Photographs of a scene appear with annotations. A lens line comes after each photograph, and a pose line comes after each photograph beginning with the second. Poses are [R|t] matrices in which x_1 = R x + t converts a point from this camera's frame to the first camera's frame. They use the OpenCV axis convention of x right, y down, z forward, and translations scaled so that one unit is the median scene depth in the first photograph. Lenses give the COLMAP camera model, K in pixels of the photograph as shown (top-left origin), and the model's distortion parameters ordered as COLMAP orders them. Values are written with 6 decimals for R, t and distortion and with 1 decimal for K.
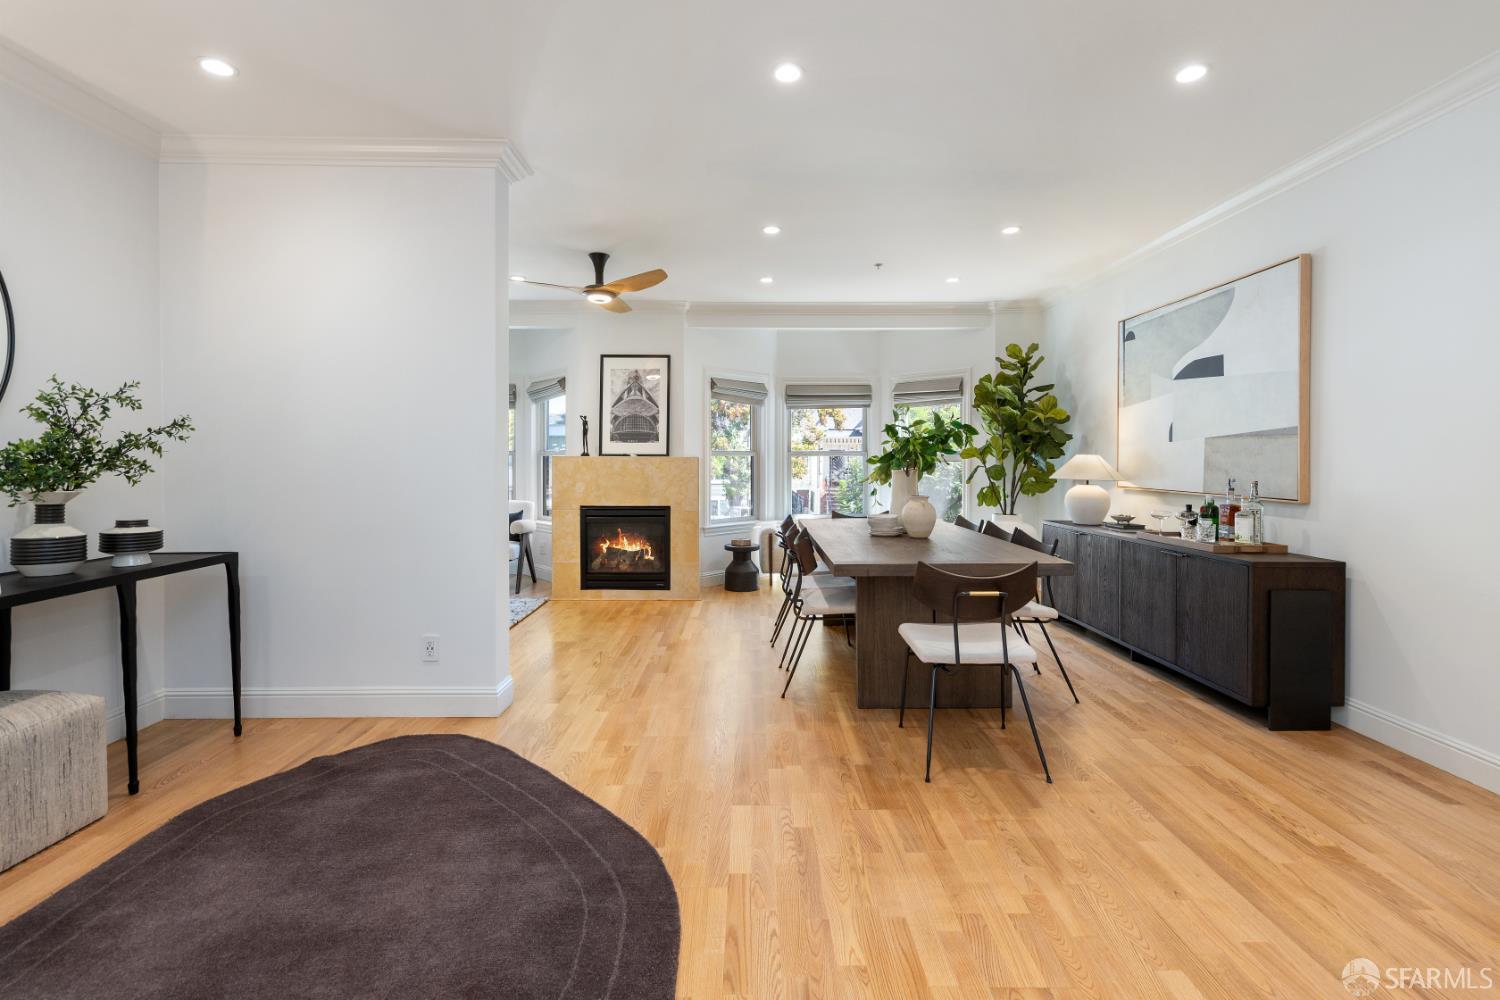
lens RADIAL K [[686.3, 0, 750.8], [0, 686.3, 477.5], [0, 0, 1]] dist [0.001439, -0.000216]
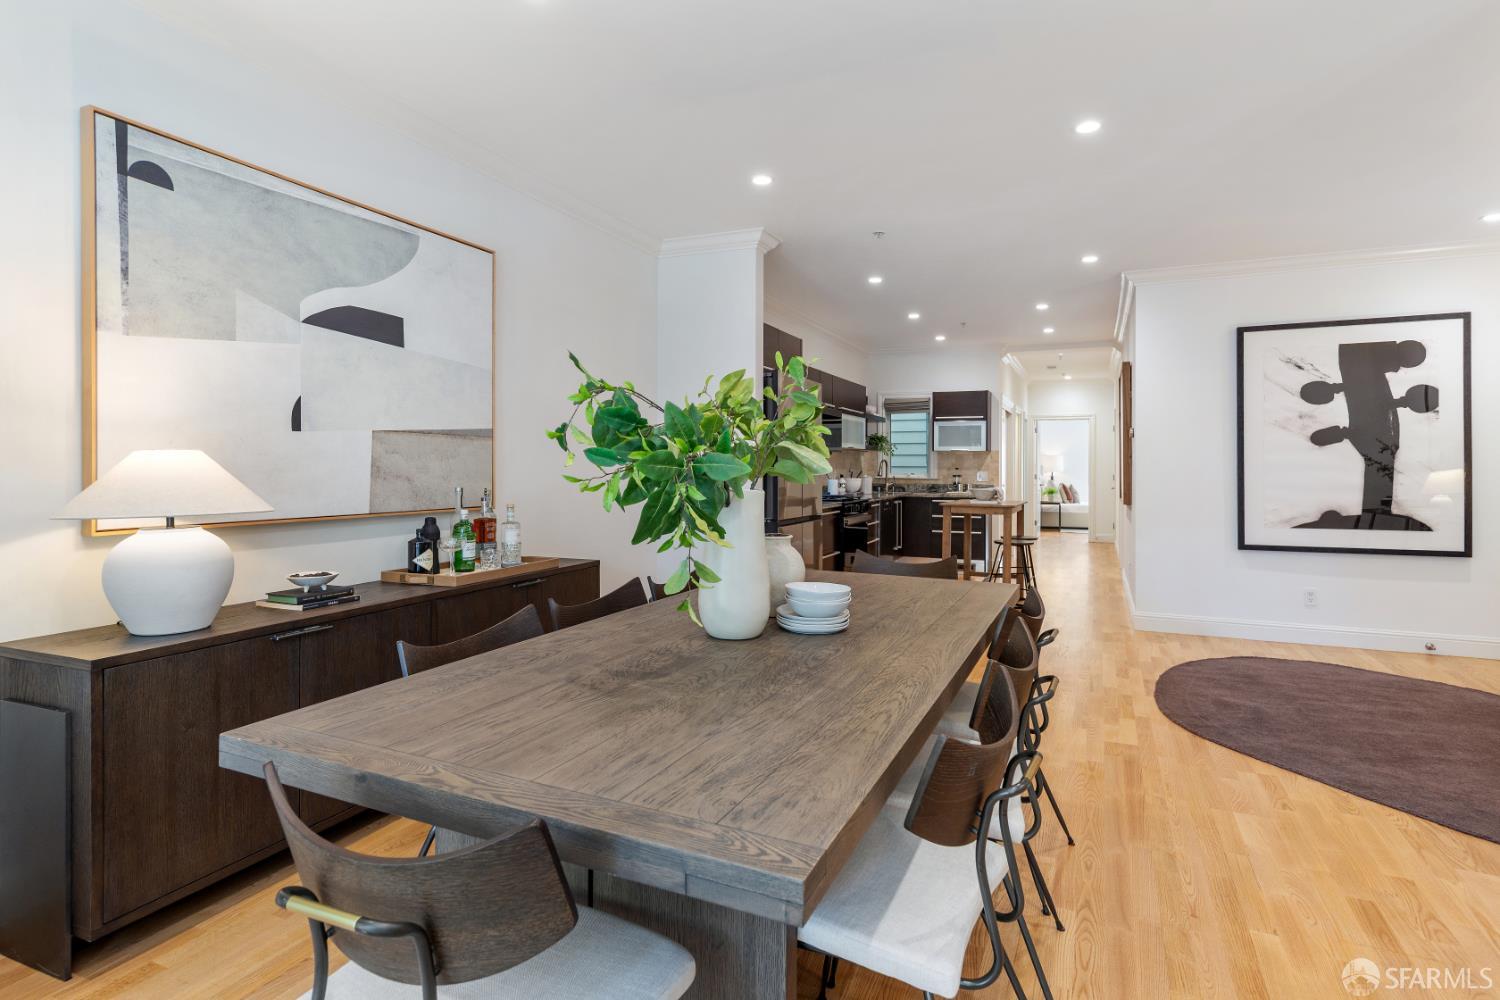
lens RADIAL K [[765.1, 0, 748.0], [0, 765.1, 463.8], [0, 0, 1]] dist [-0.002618, -0.000486]
pose [[-0.906748, -0.001545, 0.421671, 0.012361], [0.008588, 0.999718, 0.022131, -0.026772], [-0.421586, 0.023689, -0.906479, 1.046372]]
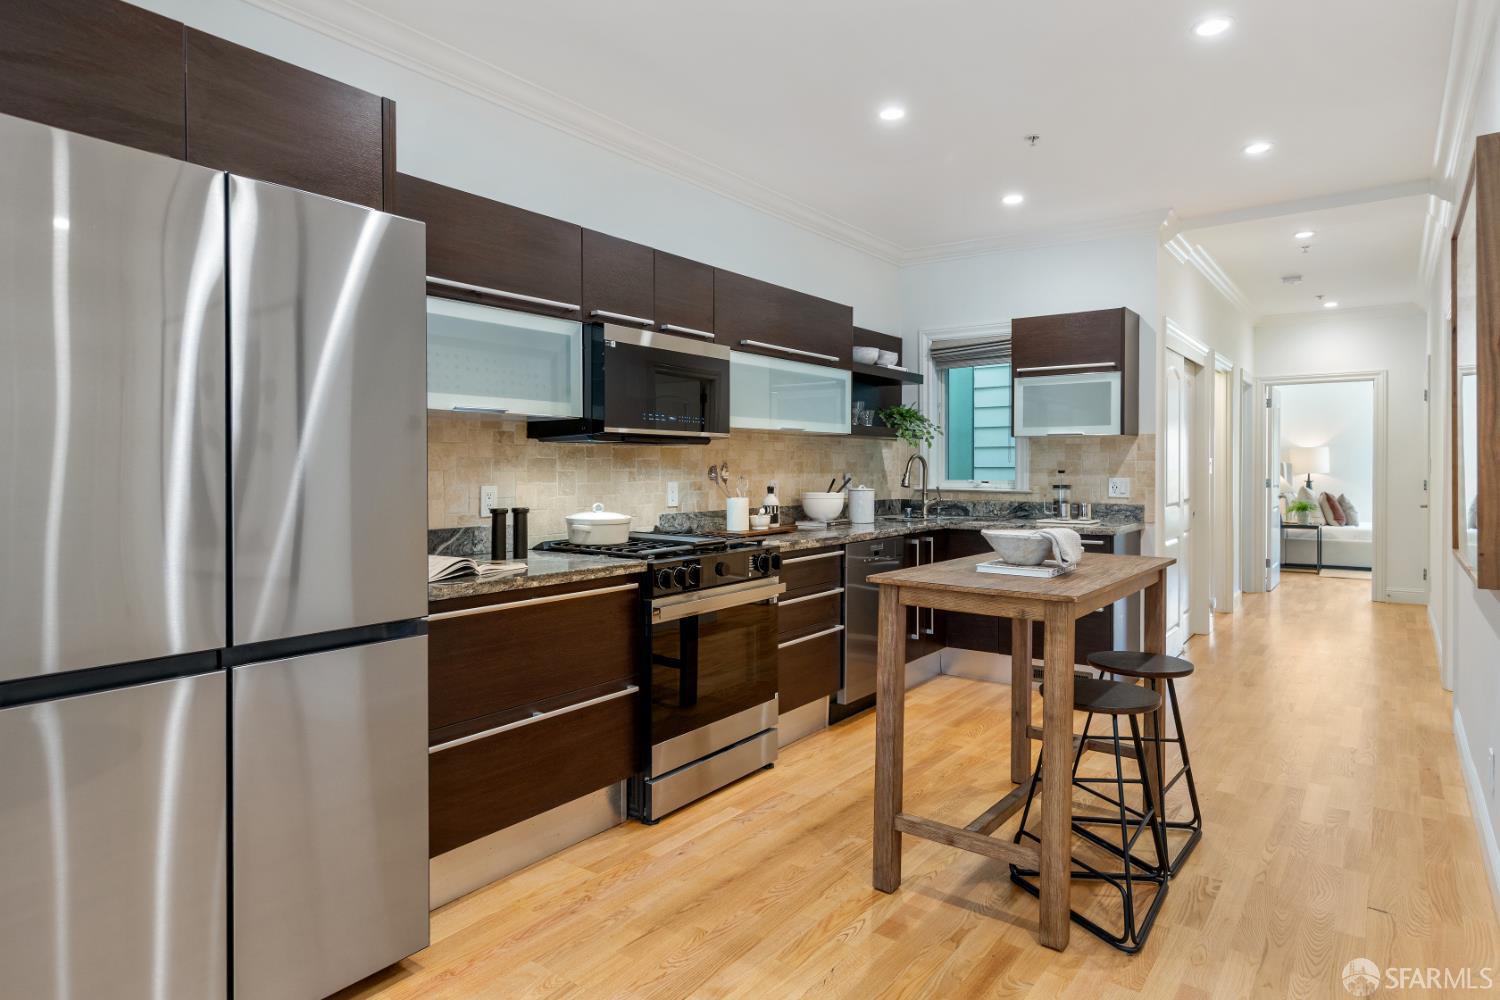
lens RADIAL K [[845.2, 0, 747.2], [0, 845.2, 474.2], [0, 0, 1]] dist [0.001665, -0.000103]
pose [[-0.790762, -0.005657, 0.612098, 0.013961], [0.018320, 0.999291, 0.032903, -0.010400], [-0.611850, 0.037232, -0.790097, 0.322208]]
